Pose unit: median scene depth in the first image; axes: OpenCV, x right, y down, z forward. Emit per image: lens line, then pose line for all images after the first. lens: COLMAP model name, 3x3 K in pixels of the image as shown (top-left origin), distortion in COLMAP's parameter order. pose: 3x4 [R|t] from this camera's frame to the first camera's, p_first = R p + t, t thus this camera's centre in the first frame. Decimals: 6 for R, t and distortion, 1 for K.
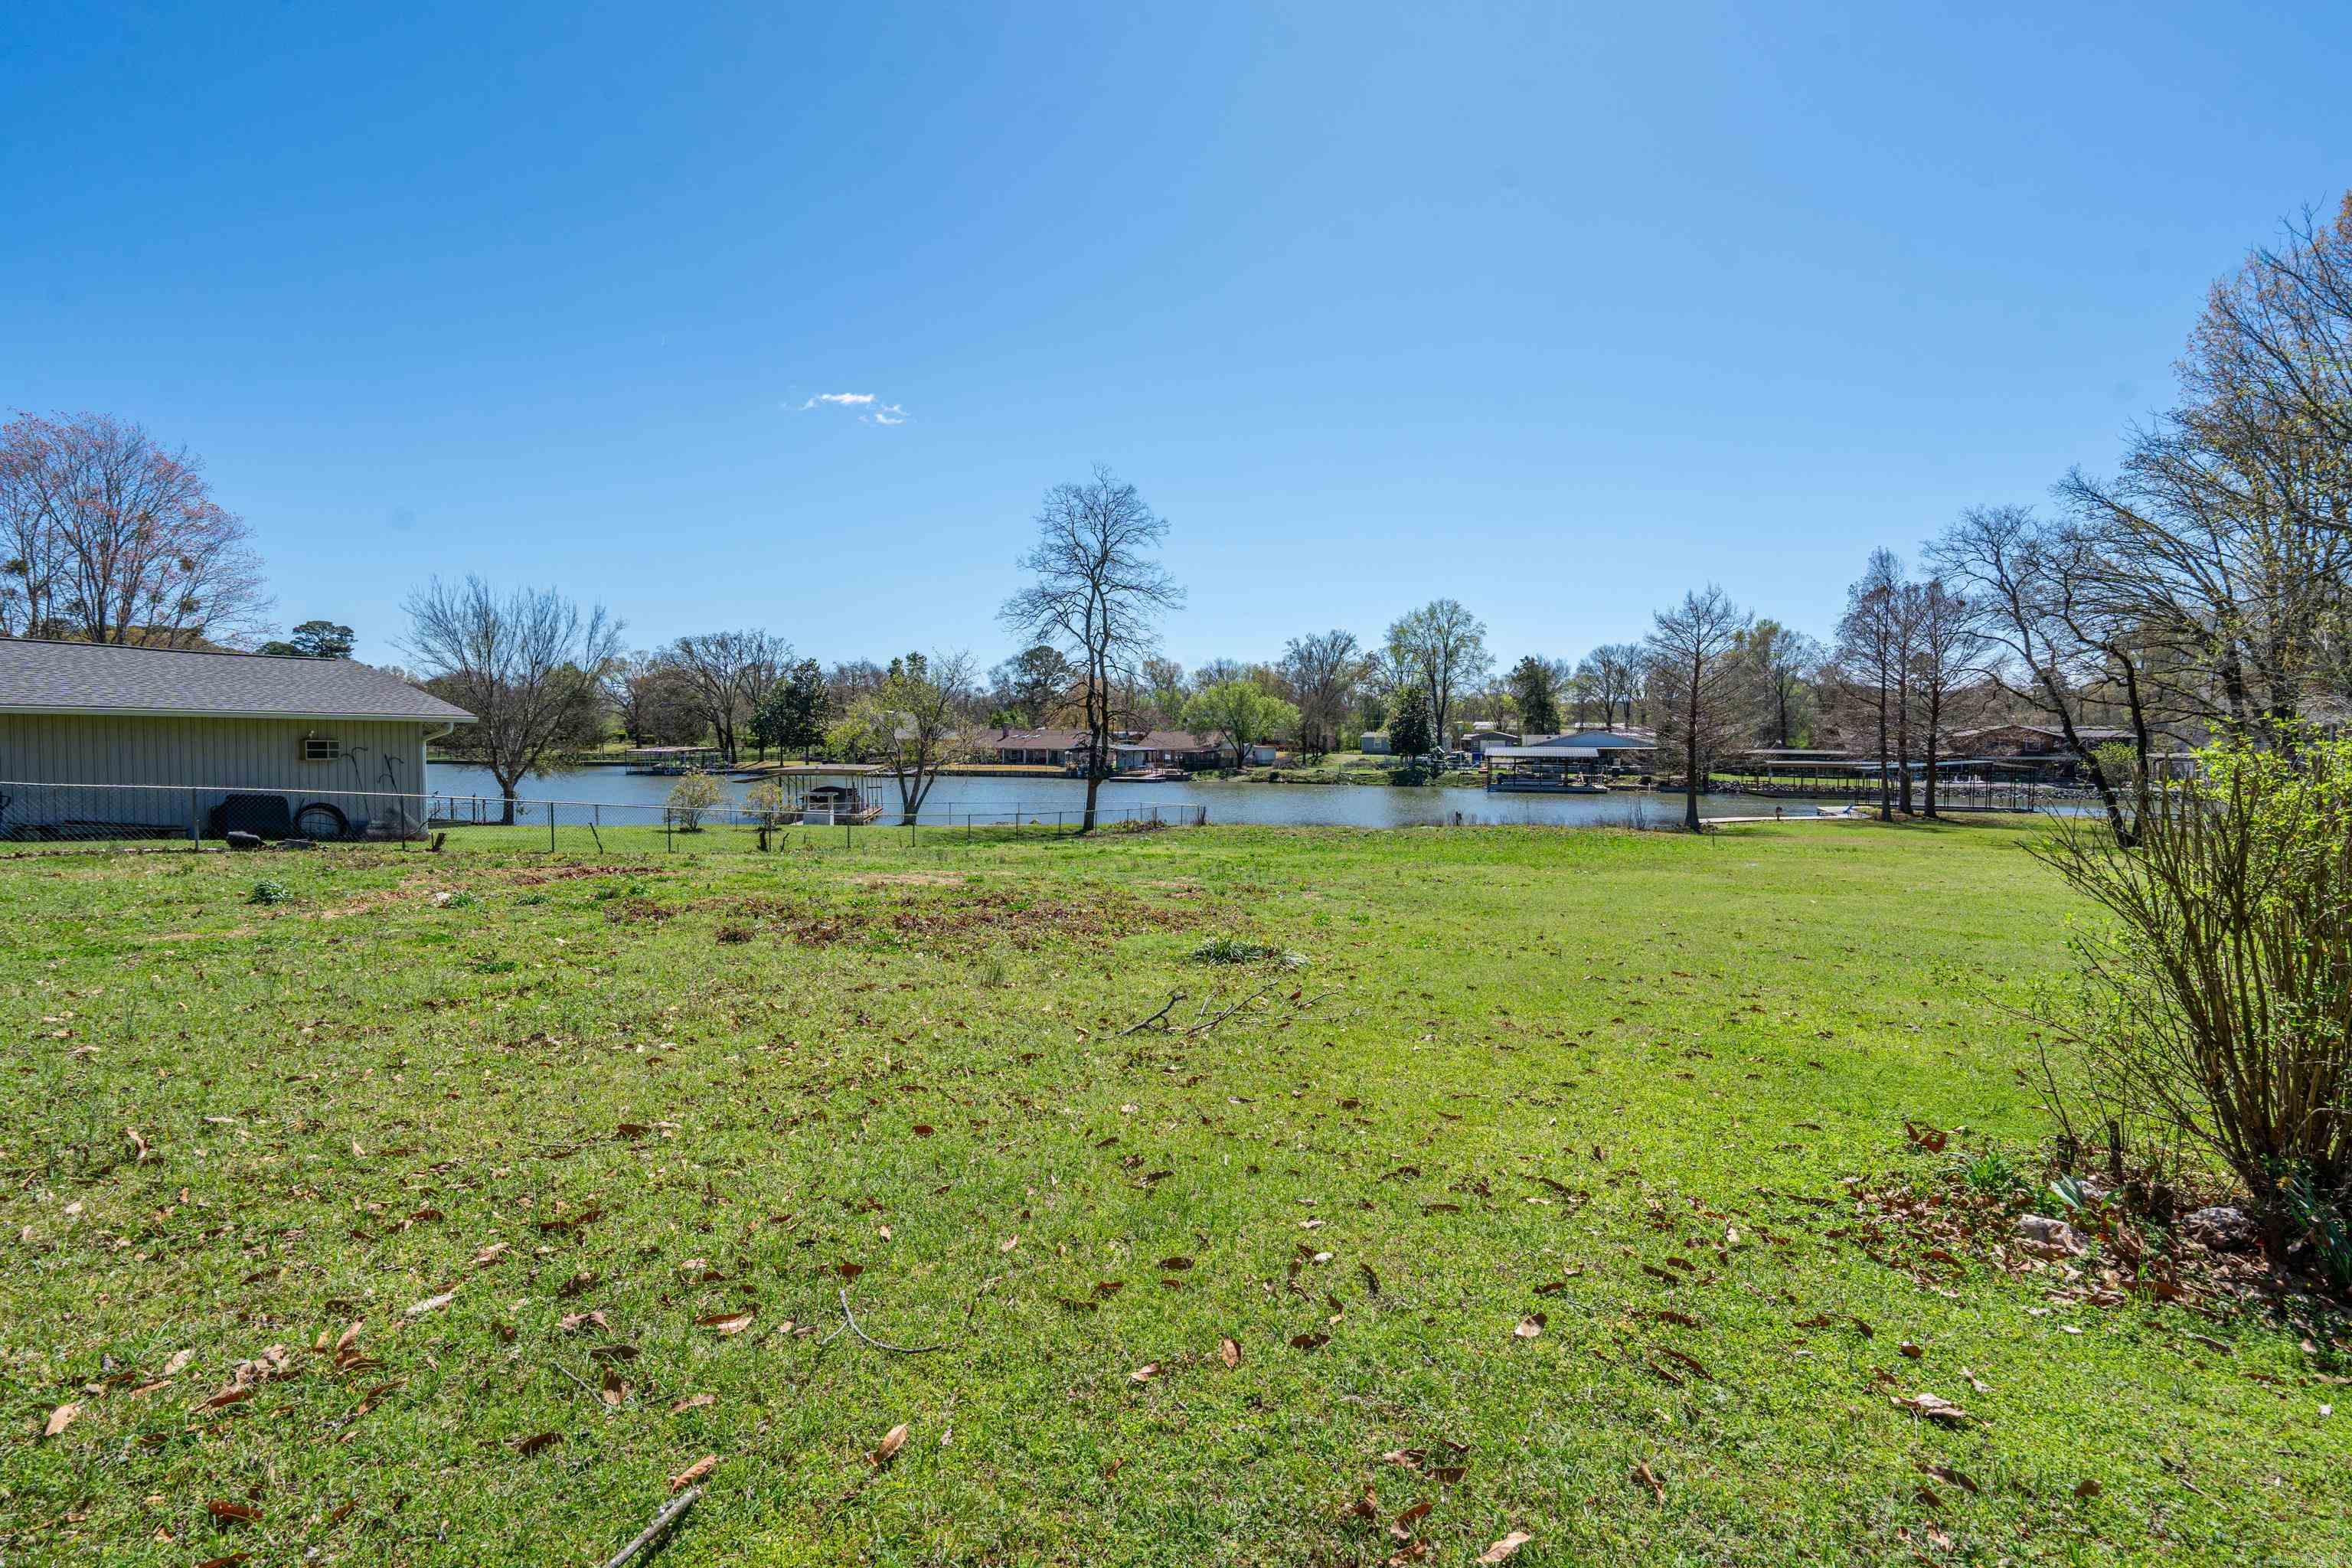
lens RADIAL K [[982.0, 0, 1151.9], [0, 982.0, 795.5], [0, 0, 1]] dist [-0.002106, 0.000406]
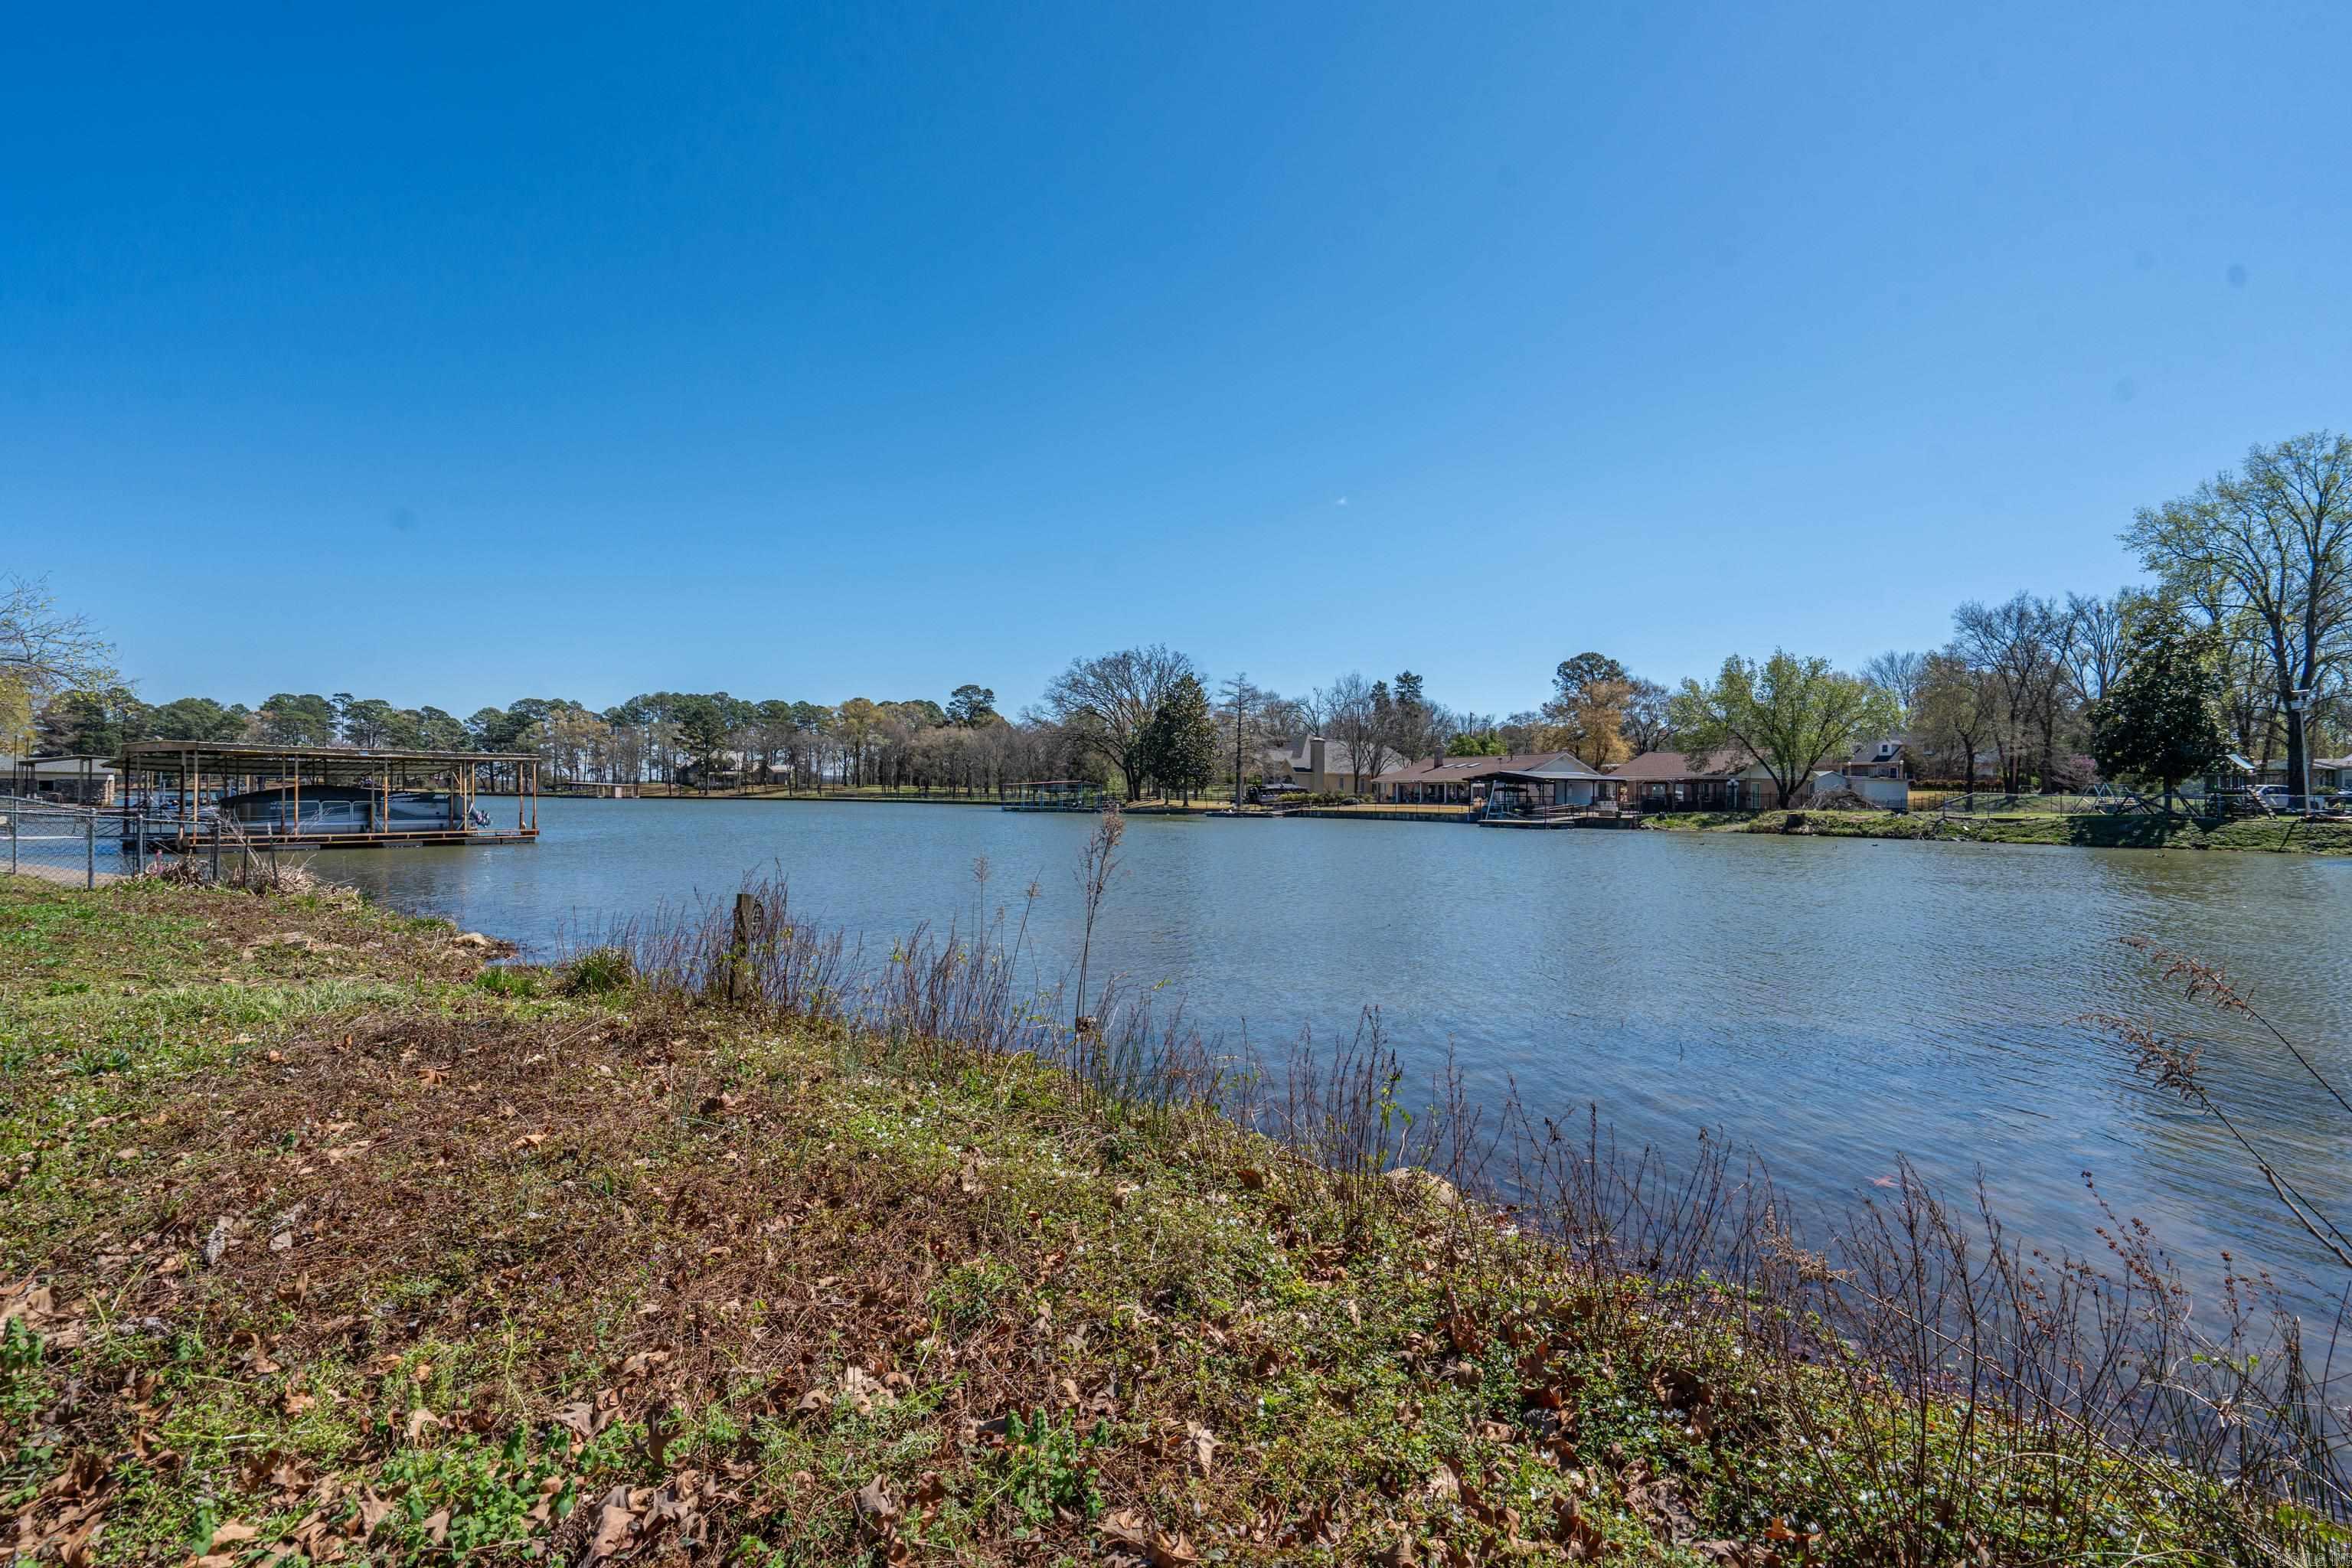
lens RADIAL K [[982.0, 0, 1198.0], [0, 982.0, 773.9], [0, 0, 1]] dist [-0.002106, 0.000406]
pose [[0.784675, -0.018343, -0.619636, 0.583970], [-0.028725, 0.997413, -0.065902, -0.005125], [0.619241, 0.069511, 0.782118, 1.142060]]
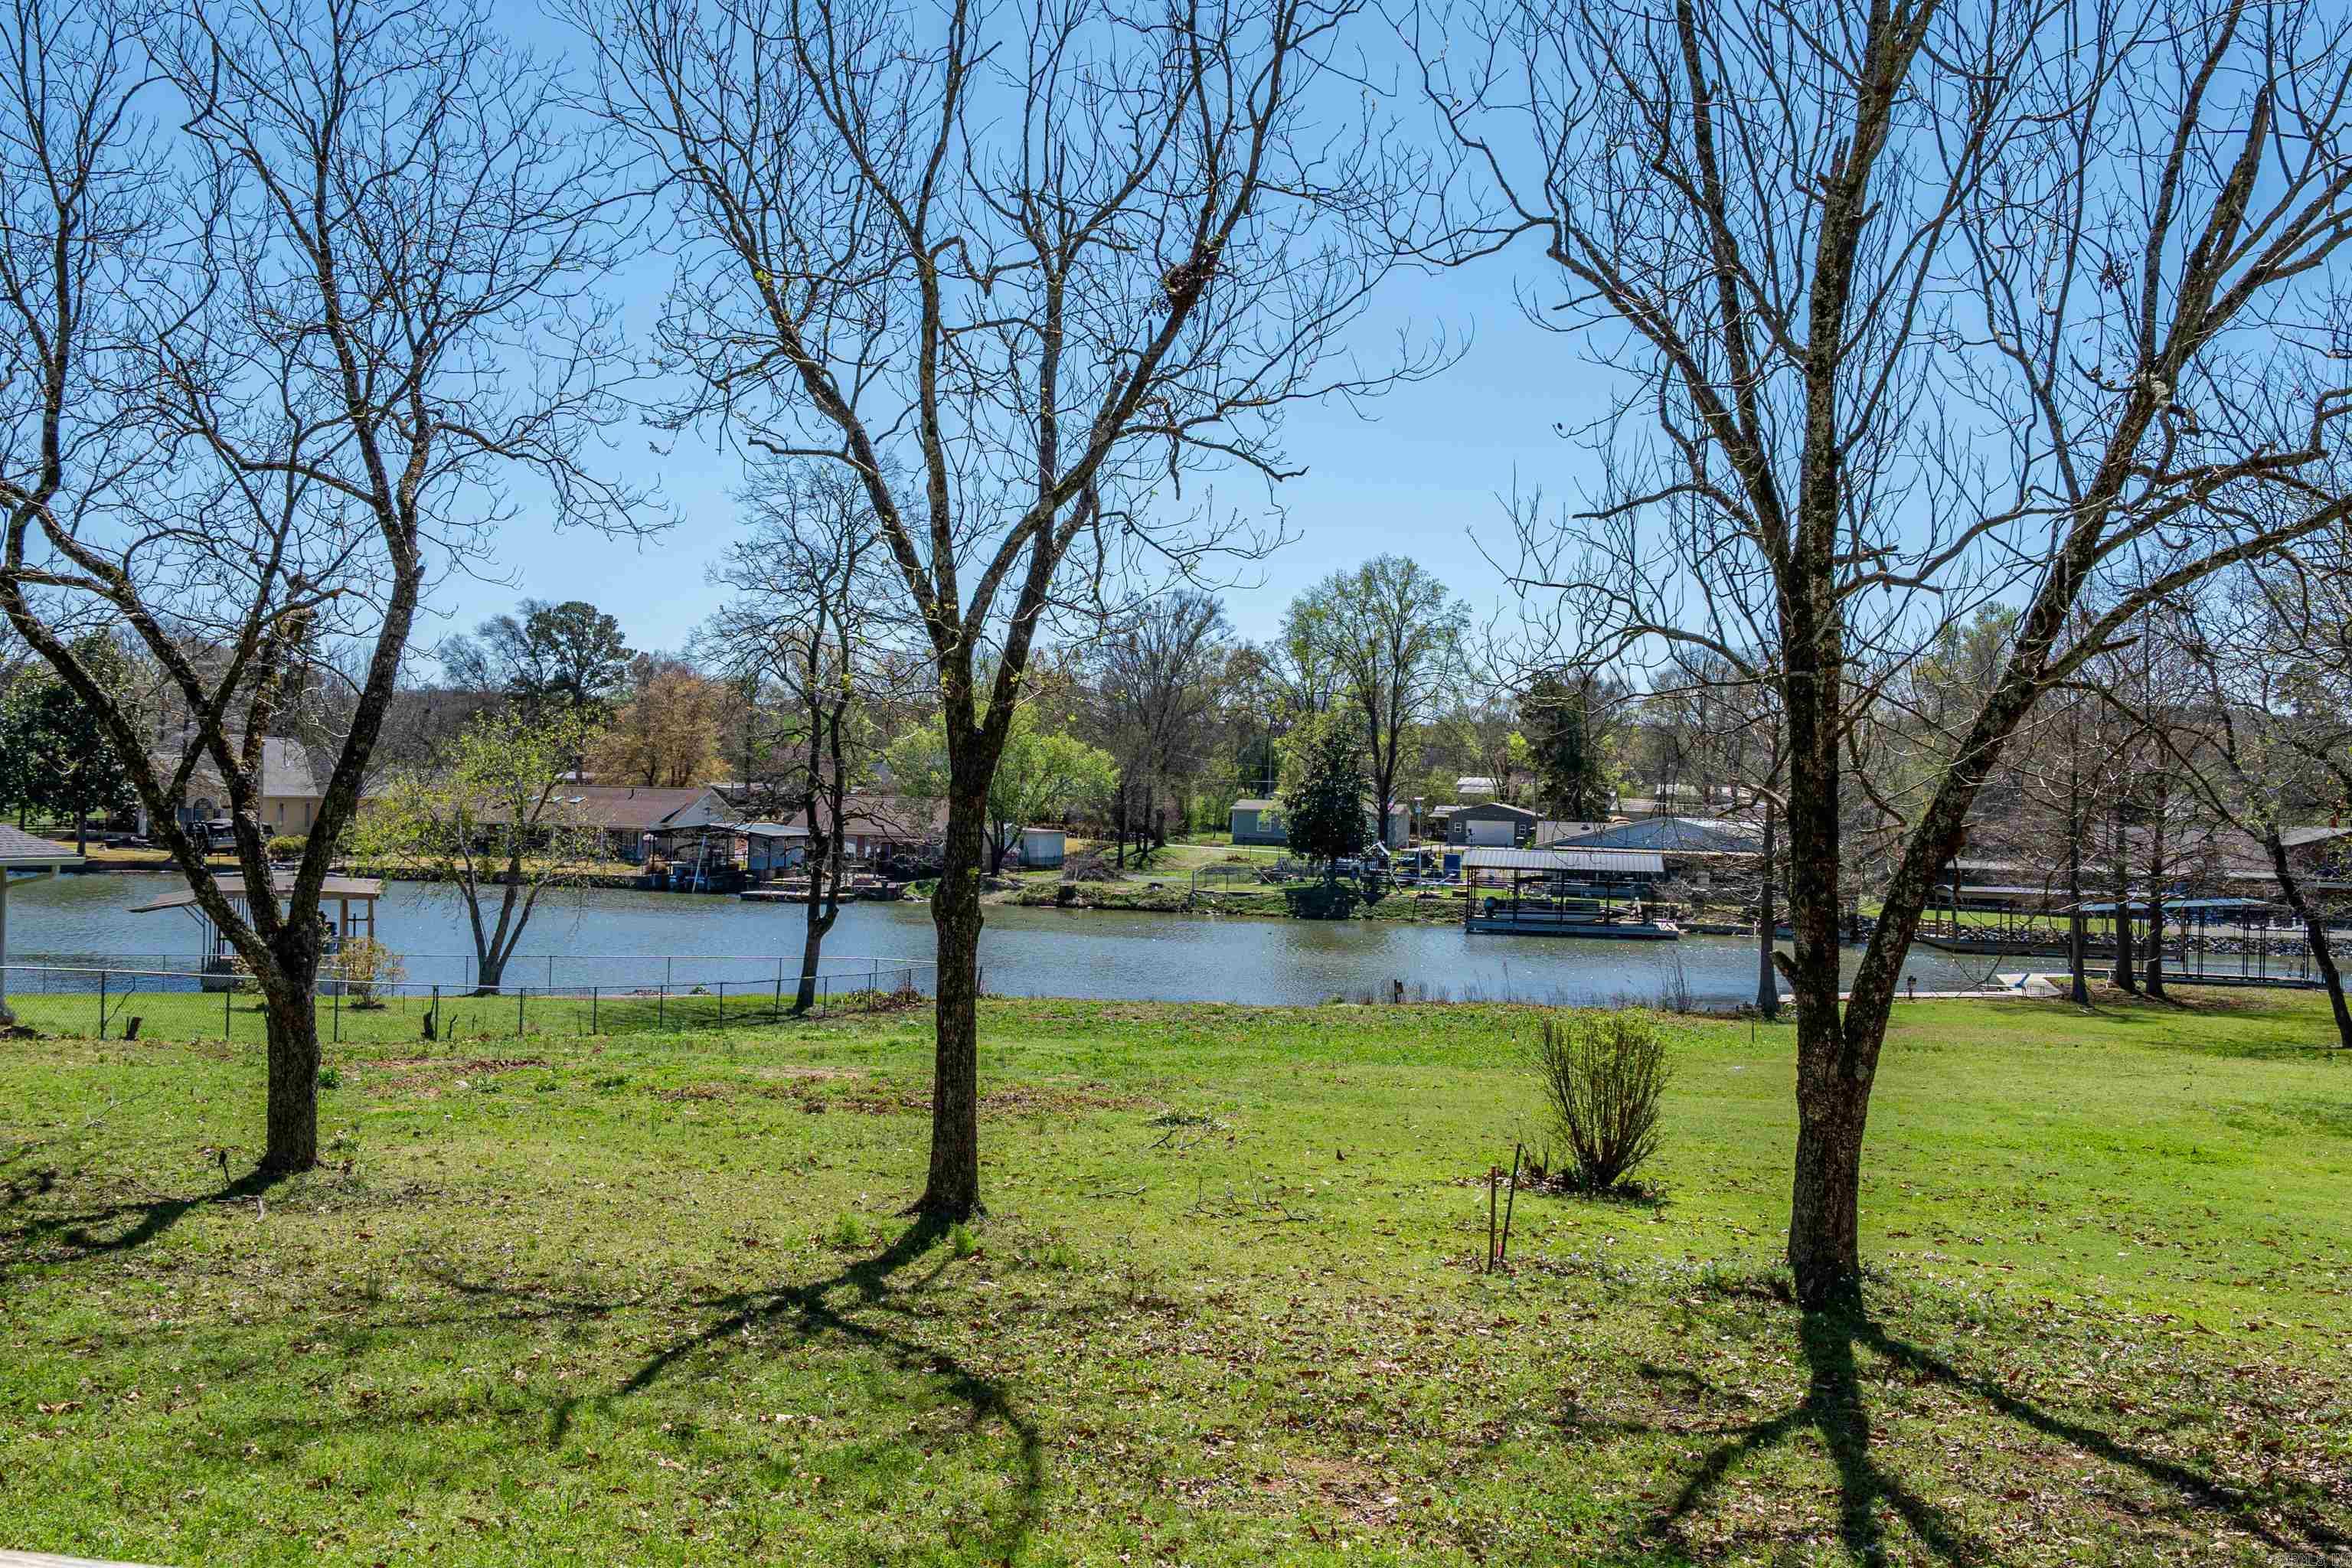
lens RADIAL K [[2219.0, 0, 1080.6], [0, 2219.0, 801.3], [0, 0, 1]] dist [-0.009482, 0.000000]
pose [[0.989397, 0.022497, 0.143481, -0.102090], [-0.015251, 0.998562, -0.051399, -0.025640], [-0.144431, 0.048666, 0.988317, -0.418644]]
